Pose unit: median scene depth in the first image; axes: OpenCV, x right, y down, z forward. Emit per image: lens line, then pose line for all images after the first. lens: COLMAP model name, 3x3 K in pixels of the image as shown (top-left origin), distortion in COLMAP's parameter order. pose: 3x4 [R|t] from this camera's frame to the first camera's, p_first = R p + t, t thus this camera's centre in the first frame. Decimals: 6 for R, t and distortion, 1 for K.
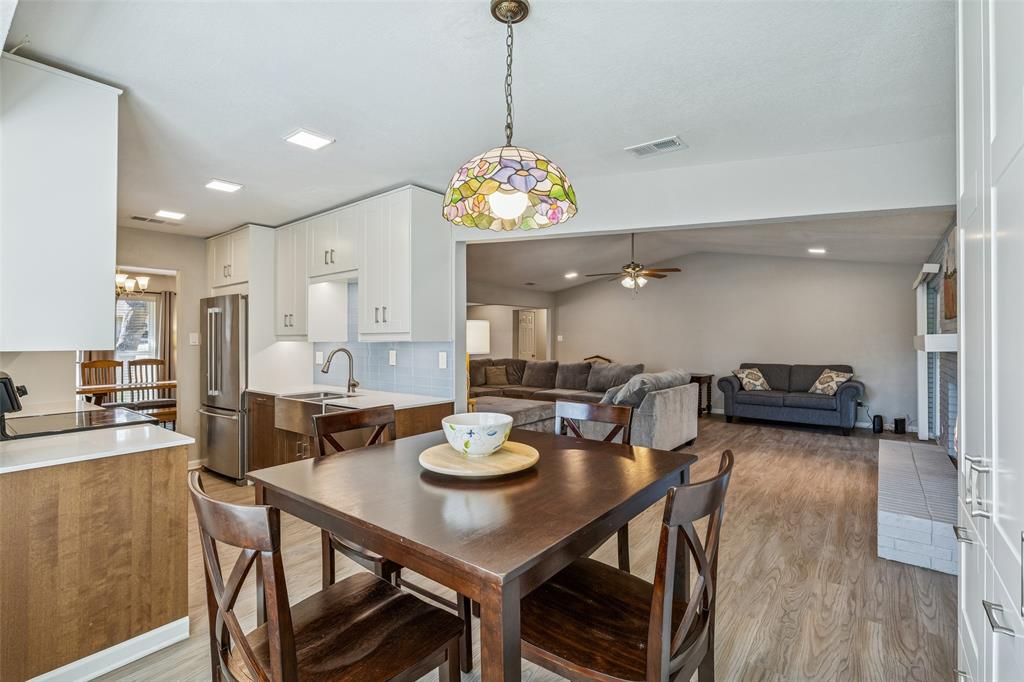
lens RADIAL K [[466.9, 0, 510.9], [0, 466.9, 335.9], [0, 0, 1]] dist [-0.001899, -0.000507]
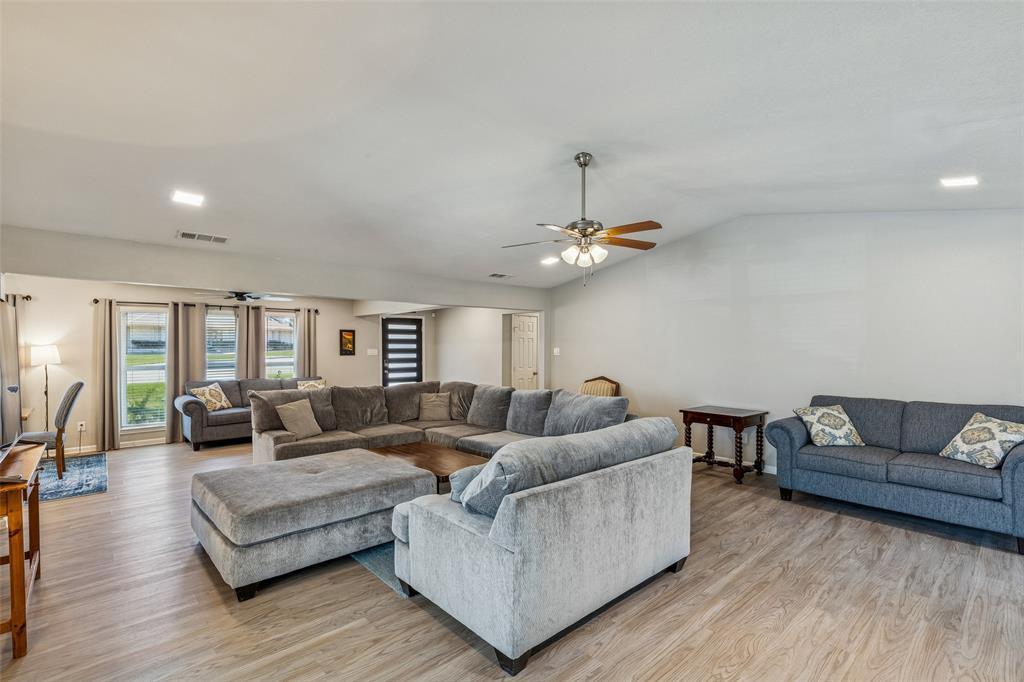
lens RADIAL K [[483.7, 0, 514.7], [0, 483.7, 348.5], [0, 0, 1]] dist [-0.001333, 0.000129]
pose [[0.988174, -0.002287, -0.153322, 0.234752], [0.003389, 0.999970, 0.006925, -0.007654], [0.153302, -0.007362, 0.988152, 0.367709]]
